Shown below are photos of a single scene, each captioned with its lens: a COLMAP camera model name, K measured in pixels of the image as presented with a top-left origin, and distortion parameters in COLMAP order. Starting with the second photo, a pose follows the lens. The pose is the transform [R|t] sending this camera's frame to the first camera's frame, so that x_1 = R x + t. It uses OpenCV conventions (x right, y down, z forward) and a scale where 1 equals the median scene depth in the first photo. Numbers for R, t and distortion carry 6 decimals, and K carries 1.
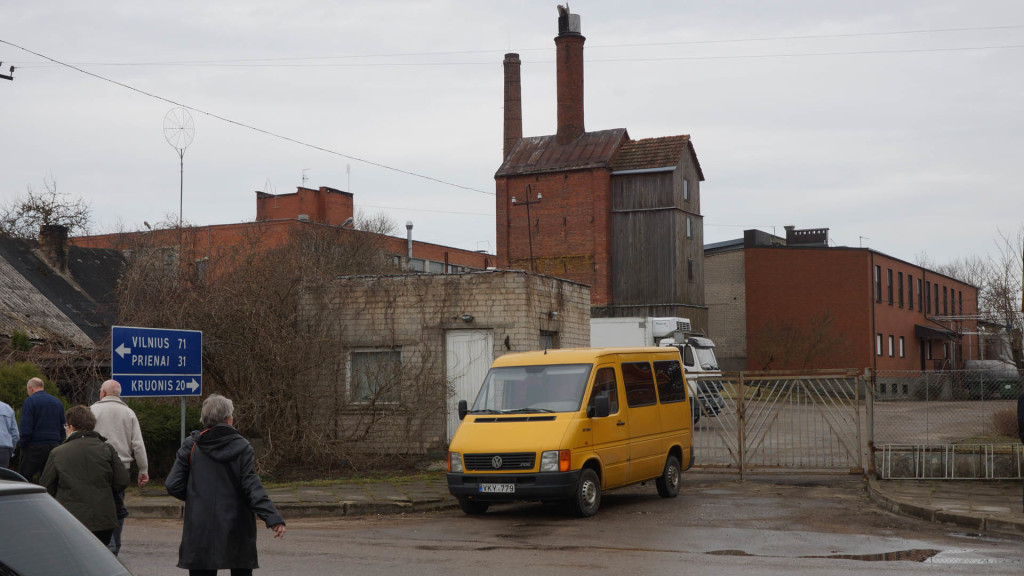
lens RADIAL K [[1438.7, 0, 512.0], [0, 1438.7, 288.0], [0, 0, 1]] dist [-0.000818, 0.002459]
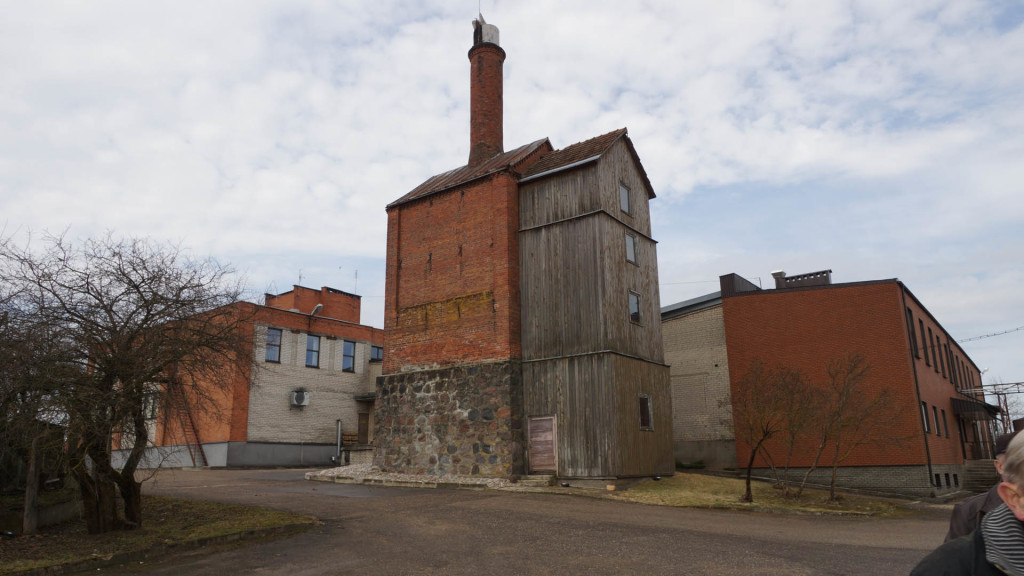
lens RADIAL K [[699.9, 0, 512.0], [0, 699.9, 288.0], [0, 0, 1]] dist [-0.029751, -0.000888]
pose [[0.985338, -0.046872, -0.164051, 0.119089], [0.015395, 0.982026, -0.188115, 0.039837], [0.169920, 0.182831, 0.968349, 0.651112]]
